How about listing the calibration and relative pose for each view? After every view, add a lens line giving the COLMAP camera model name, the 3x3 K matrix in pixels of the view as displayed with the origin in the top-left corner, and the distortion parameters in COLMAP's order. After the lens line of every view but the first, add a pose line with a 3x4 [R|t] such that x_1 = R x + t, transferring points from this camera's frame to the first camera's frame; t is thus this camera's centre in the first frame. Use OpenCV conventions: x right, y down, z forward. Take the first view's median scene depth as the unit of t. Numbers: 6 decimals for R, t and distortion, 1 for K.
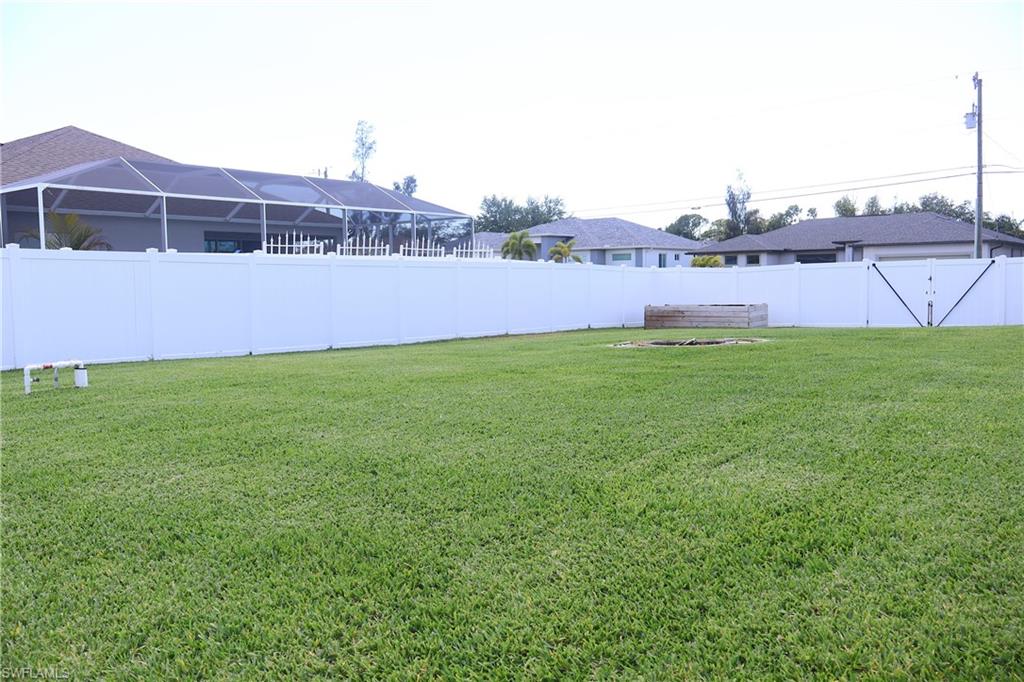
lens RADIAL K [[846.9, 0, 512.0], [0, 846.9, 341.0], [0, 0, 1]] dist [-0.008938, 0.004272]
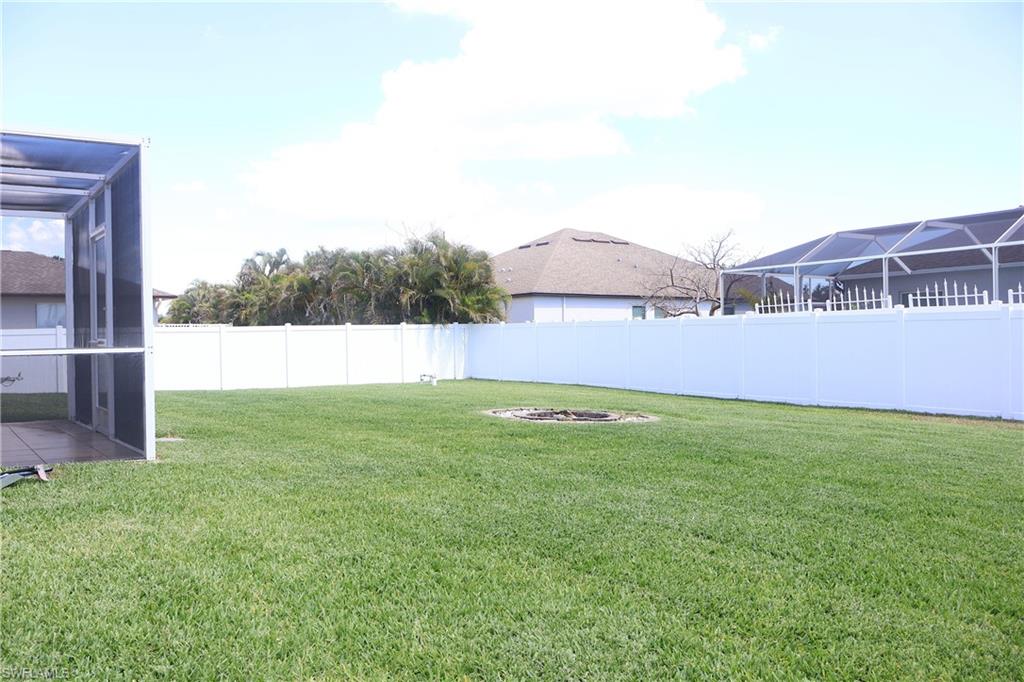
lens RADIAL K [[846.9, 0, 512.0], [0, 846.9, 341.0], [0, 0, 1]] dist [-0.008938, 0.004272]
pose [[-0.283626, 0.011086, -0.958871, 0.806157], [-0.056851, 0.997980, 0.028354, -0.070679], [0.957248, 0.062555, -0.282423, 0.892202]]
